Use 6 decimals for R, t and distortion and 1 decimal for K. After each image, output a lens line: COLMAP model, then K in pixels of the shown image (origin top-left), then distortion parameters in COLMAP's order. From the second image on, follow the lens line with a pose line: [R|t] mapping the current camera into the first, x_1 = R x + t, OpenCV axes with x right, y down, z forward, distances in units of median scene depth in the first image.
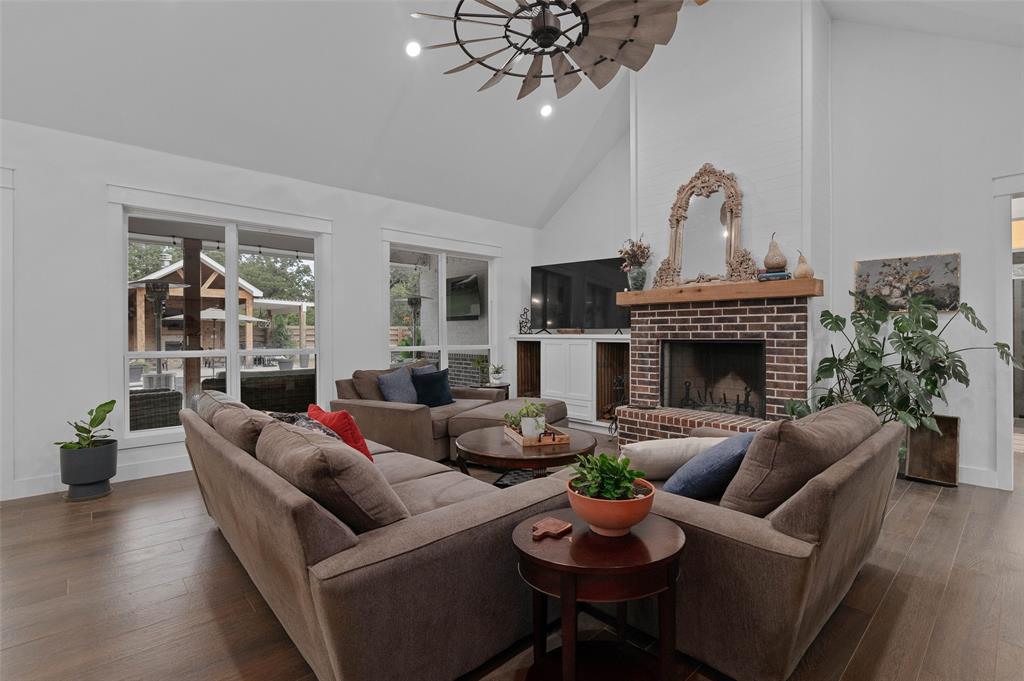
lens RADIAL K [[470.3, 0, 511.9], [0, 470.3, 335.5], [0, 0, 1]] dist [-0.002968, 0.000002]
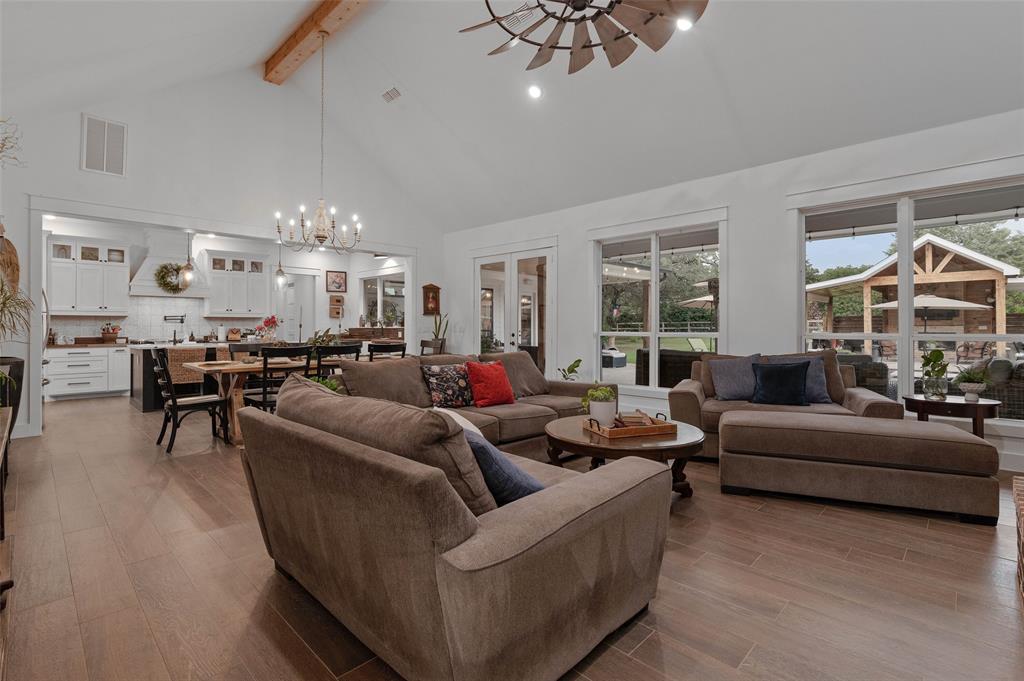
lens RADIAL K [[478.8, 0, 508.7], [0, 478.8, 325.2], [0, 0, 1]] dist [-0.002006, -0.000168]
pose [[0.049772, -0.003860, -0.998753, 0.743237], [-0.005738, 0.999975, -0.004151, 0.020689], [0.998744, 0.005938, 0.049749, 0.581883]]
